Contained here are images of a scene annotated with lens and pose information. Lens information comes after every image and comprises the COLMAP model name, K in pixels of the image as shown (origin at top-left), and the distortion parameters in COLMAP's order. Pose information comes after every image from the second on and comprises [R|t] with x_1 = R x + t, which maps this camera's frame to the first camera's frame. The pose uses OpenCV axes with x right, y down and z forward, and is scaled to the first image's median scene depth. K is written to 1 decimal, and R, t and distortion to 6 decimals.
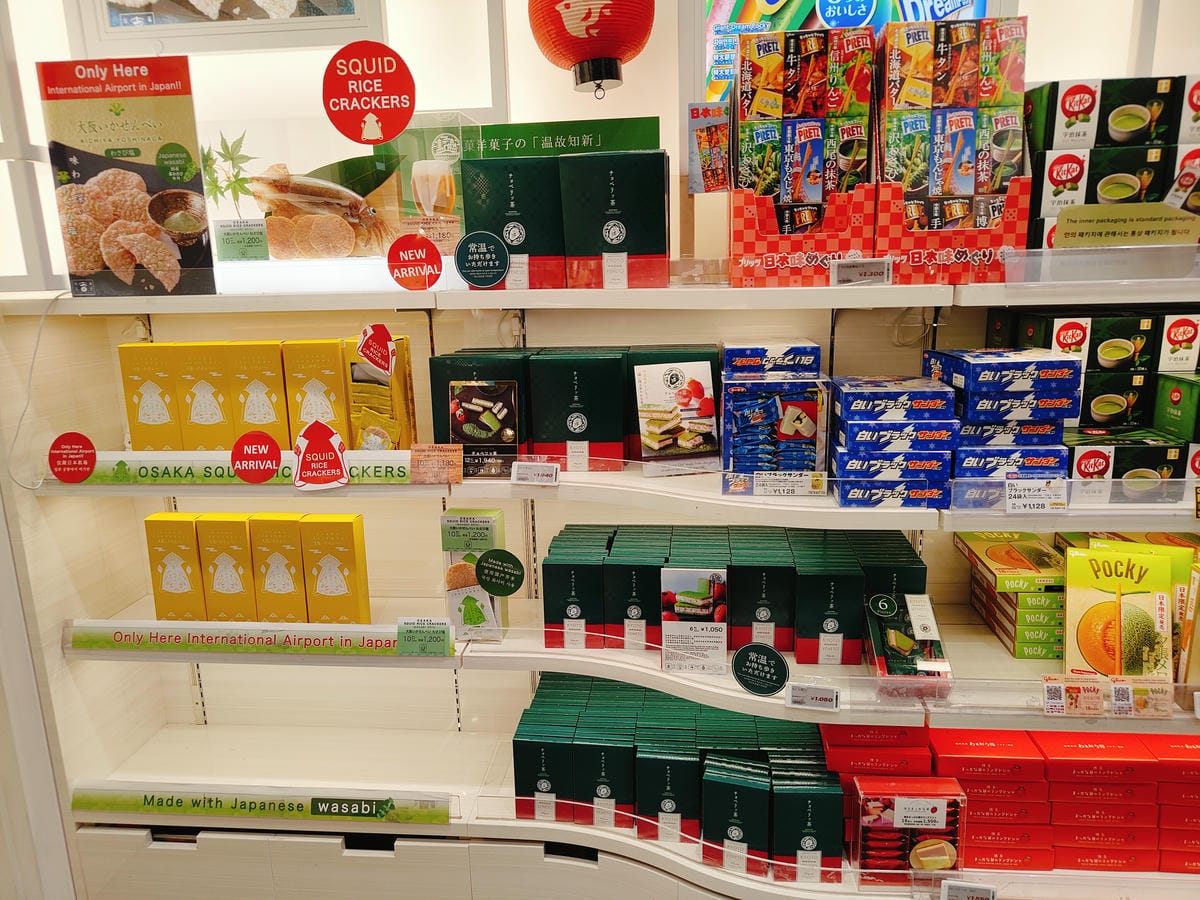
lens RADIAL K [[845.3, 0, 599.6], [0, 845.3, 446.7], [0, 0, 1]] dist [0.019469, 0.003979]
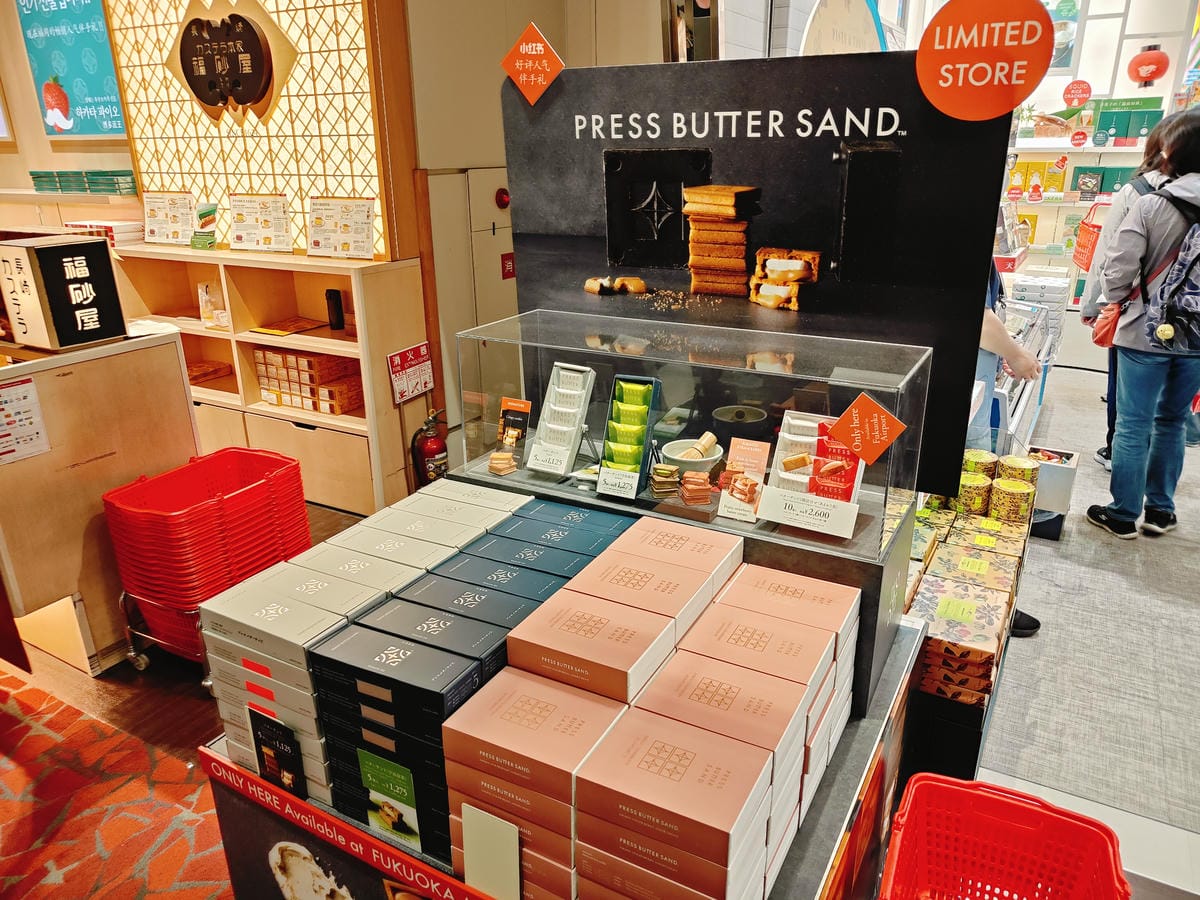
lens RADIAL K [[845.3, 0, 600.8], [0, 845.3, 453.0], [0, 0, 1]] dist [0.019469, 0.003979]
pose [[0.916292, 0.155153, -0.369238, -0.542915], [-0.103597, 0.982357, 0.155699, 0.774453], [0.386880, -0.104414, 0.916200, -3.407195]]
